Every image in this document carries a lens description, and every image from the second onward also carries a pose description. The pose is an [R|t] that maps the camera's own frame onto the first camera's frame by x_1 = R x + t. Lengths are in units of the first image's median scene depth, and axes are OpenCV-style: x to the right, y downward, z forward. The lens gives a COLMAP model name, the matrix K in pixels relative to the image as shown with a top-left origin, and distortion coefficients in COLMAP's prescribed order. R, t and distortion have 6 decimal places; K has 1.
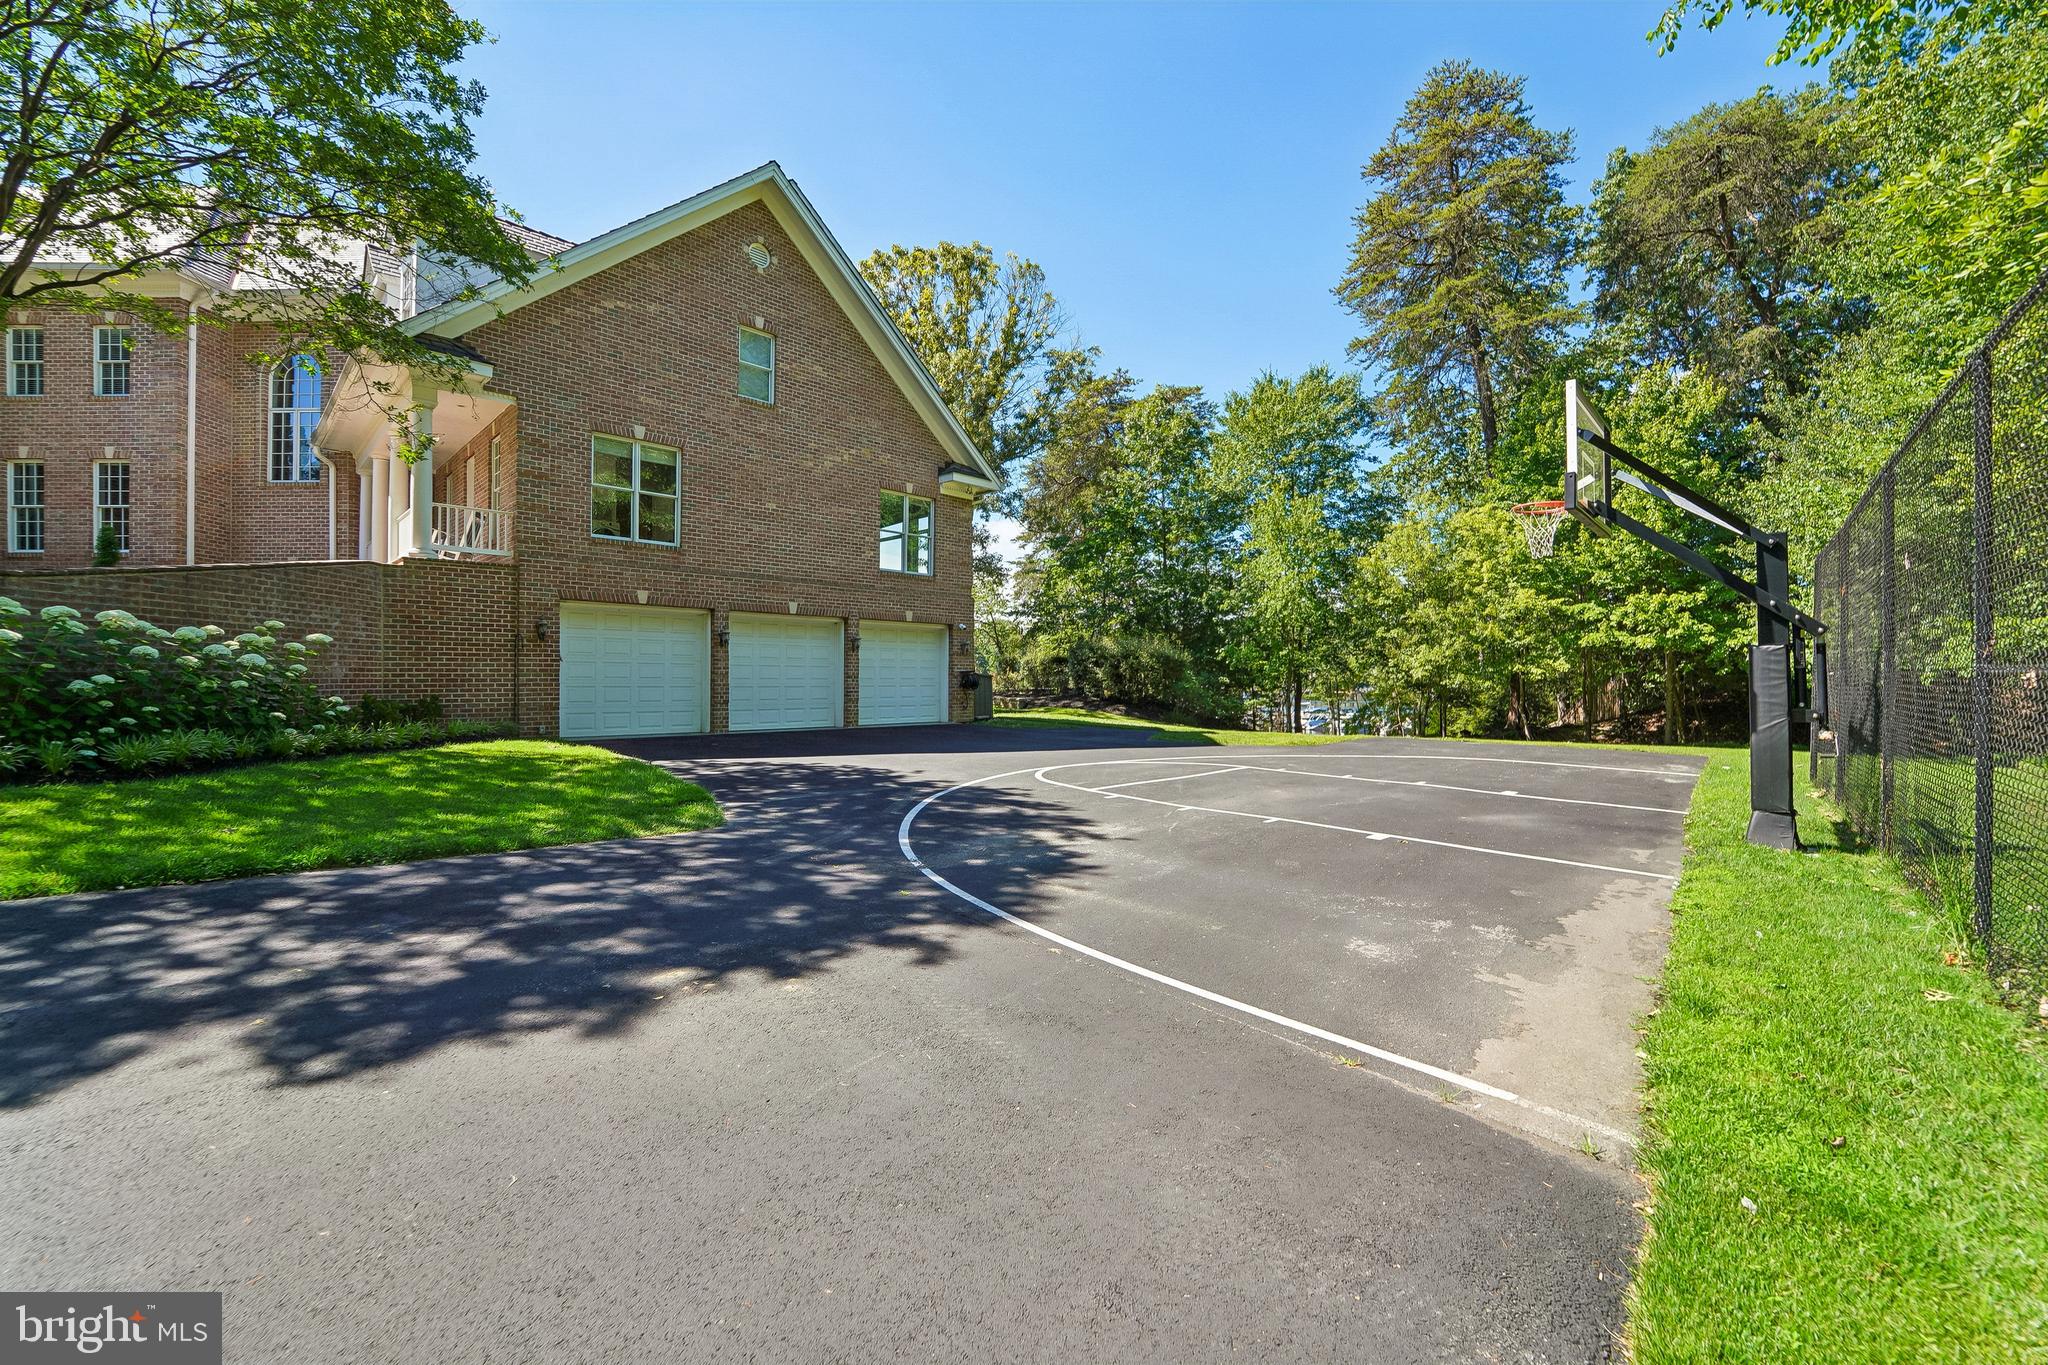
lens RADIAL K [[846.6, 0, 1041.4], [0, 846.6, 681.4], [0, 0, 1]] dist [-0.021719, 0.000913]
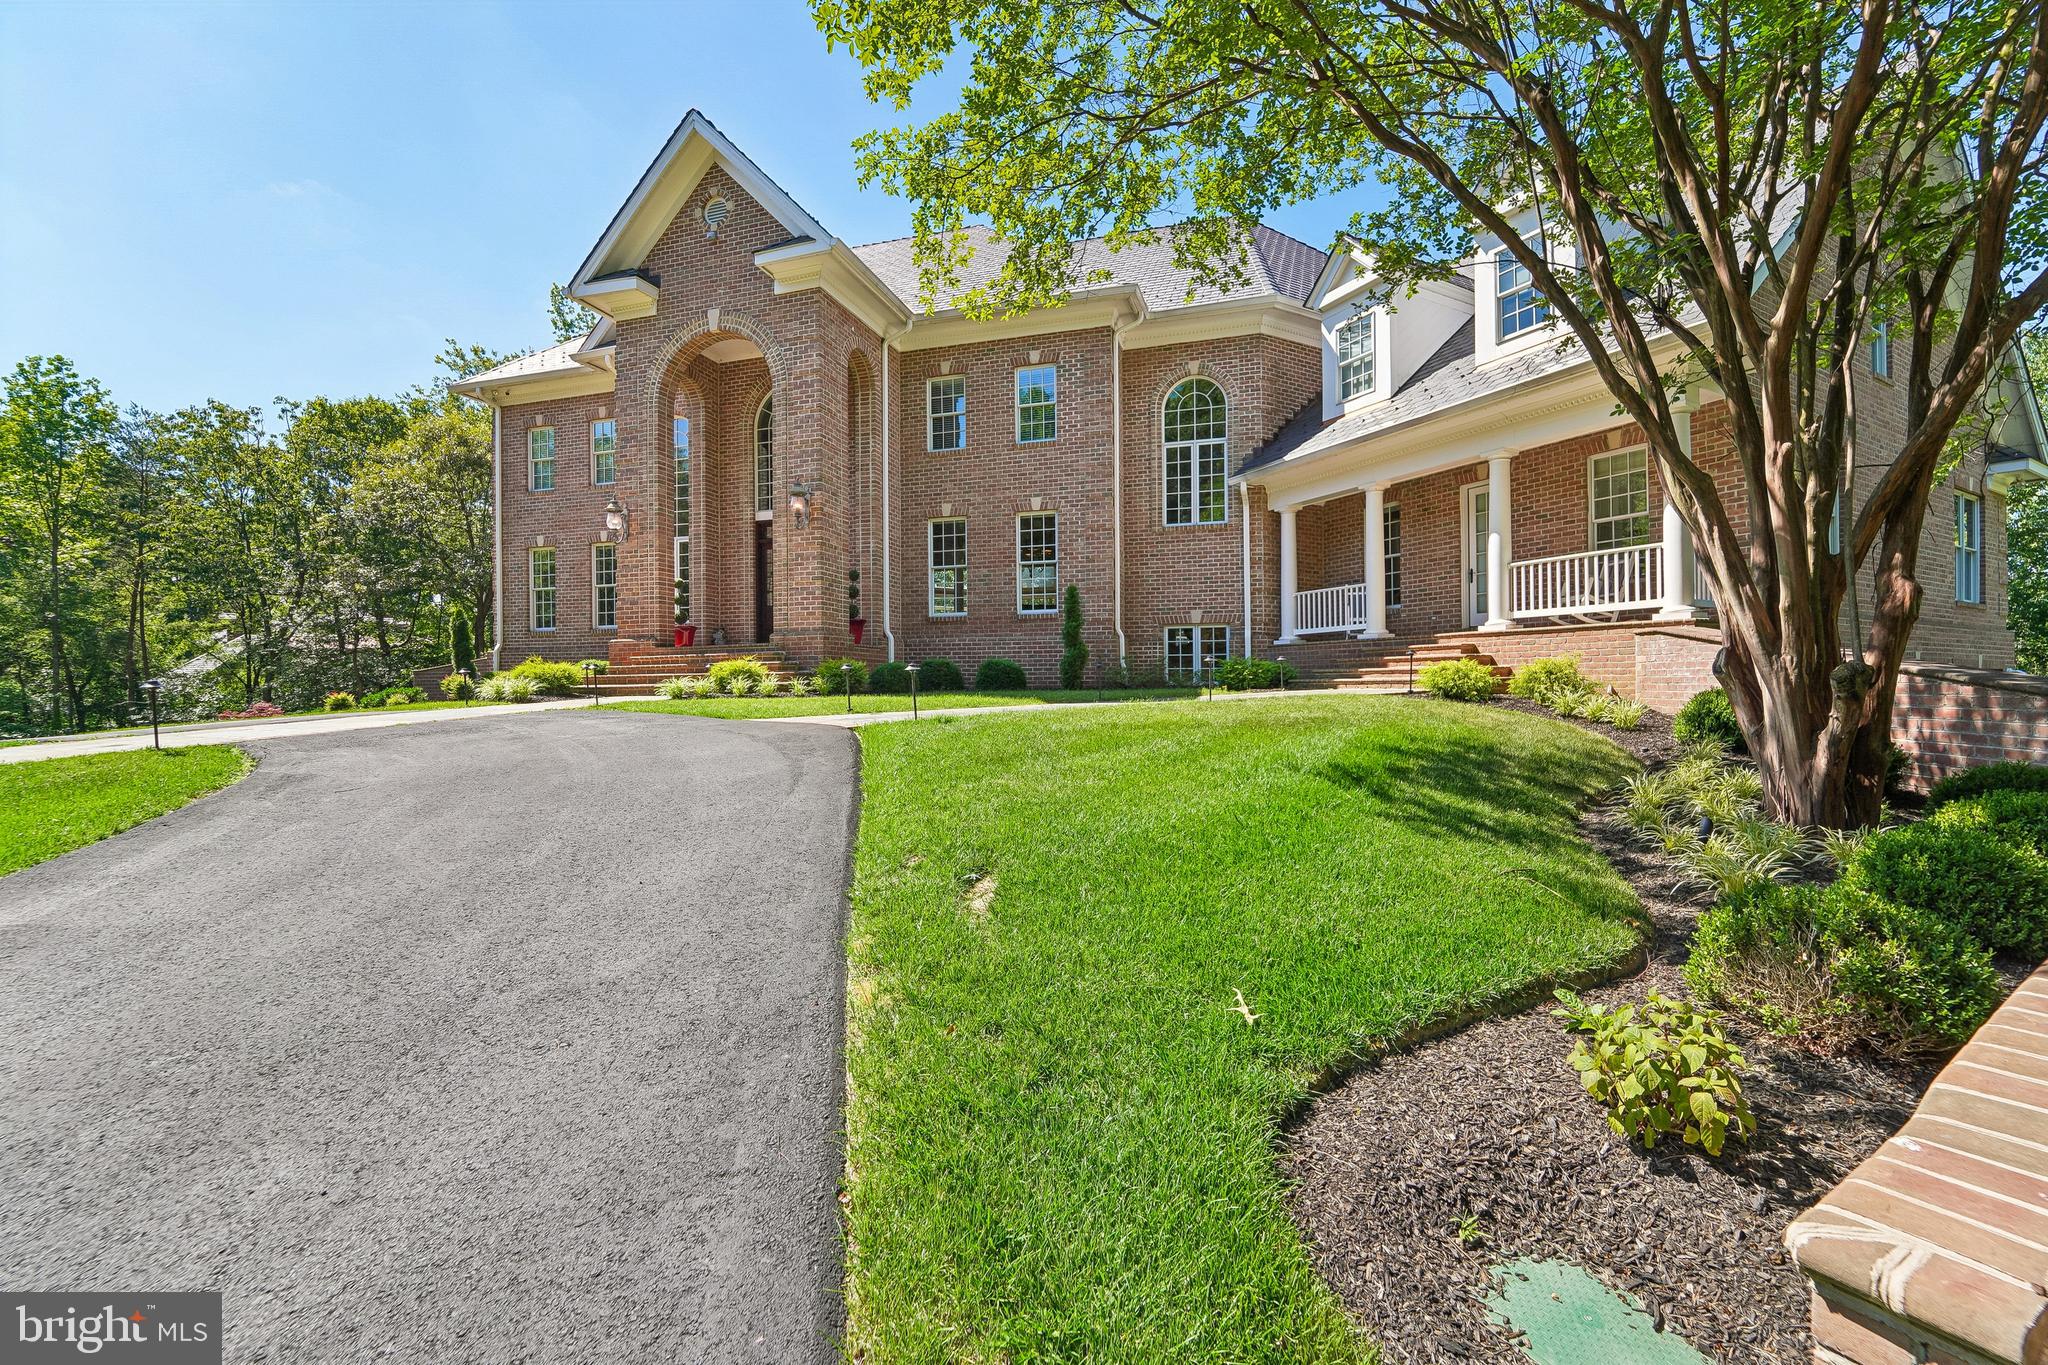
lens RADIAL K [[846.6, 0, 1040.8], [0, 846.6, 681.9], [0, 0, 1]] dist [-0.021719, 0.000913]
pose [[0.952263, -0.011331, -0.305069, -0.530429], [0.008477, 0.999907, -0.010676, -0.044791], [0.305161, 0.007580, 0.952271, 0.069951]]
